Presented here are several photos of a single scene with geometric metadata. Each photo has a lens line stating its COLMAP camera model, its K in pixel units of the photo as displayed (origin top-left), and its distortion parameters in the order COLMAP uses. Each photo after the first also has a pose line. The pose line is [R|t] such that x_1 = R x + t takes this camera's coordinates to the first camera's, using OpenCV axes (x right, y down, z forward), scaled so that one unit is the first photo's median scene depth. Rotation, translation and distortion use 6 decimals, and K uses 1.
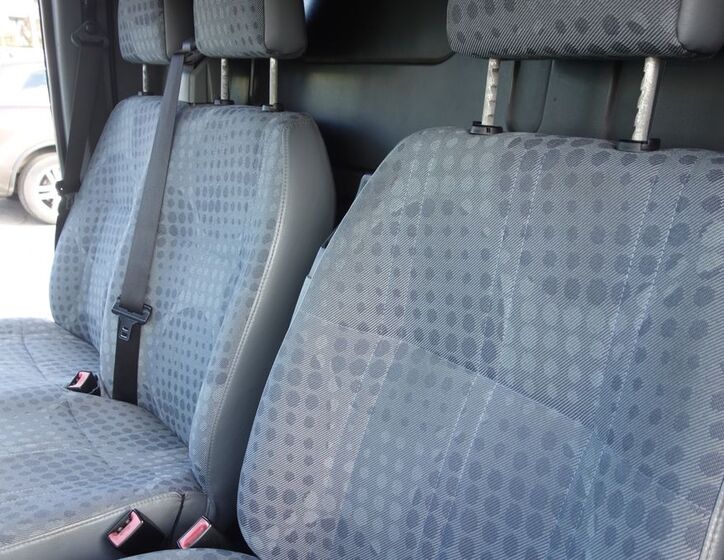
lens RADIAL K [[663.6, 0, 361.4], [0, 663.6, 282.6], [0, 0, 1]] dist [0.000792, 0.000000]
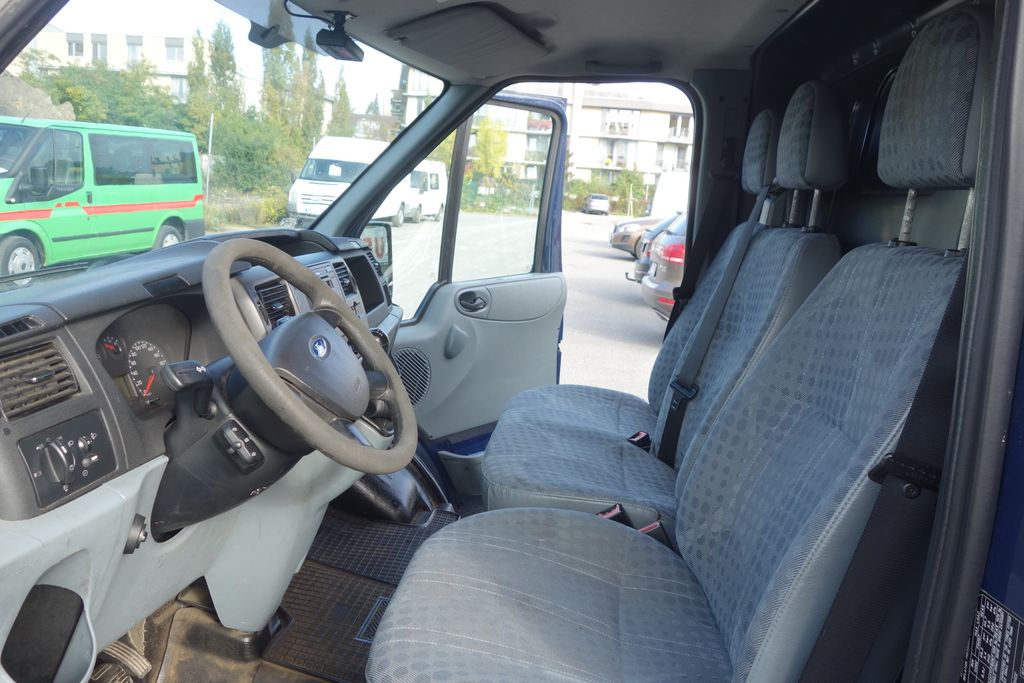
lens RADIAL K [[809.9, 0, 526.6], [0, 809.9, 368.2], [0, 0, 1]] dist [0.001148, -0.000946]
pose [[0.736513, 0.167022, -0.655478, 0.431170], [-0.244599, 0.969224, -0.027871, 0.125860], [0.630650, 0.180857, 0.754699, -0.329084]]
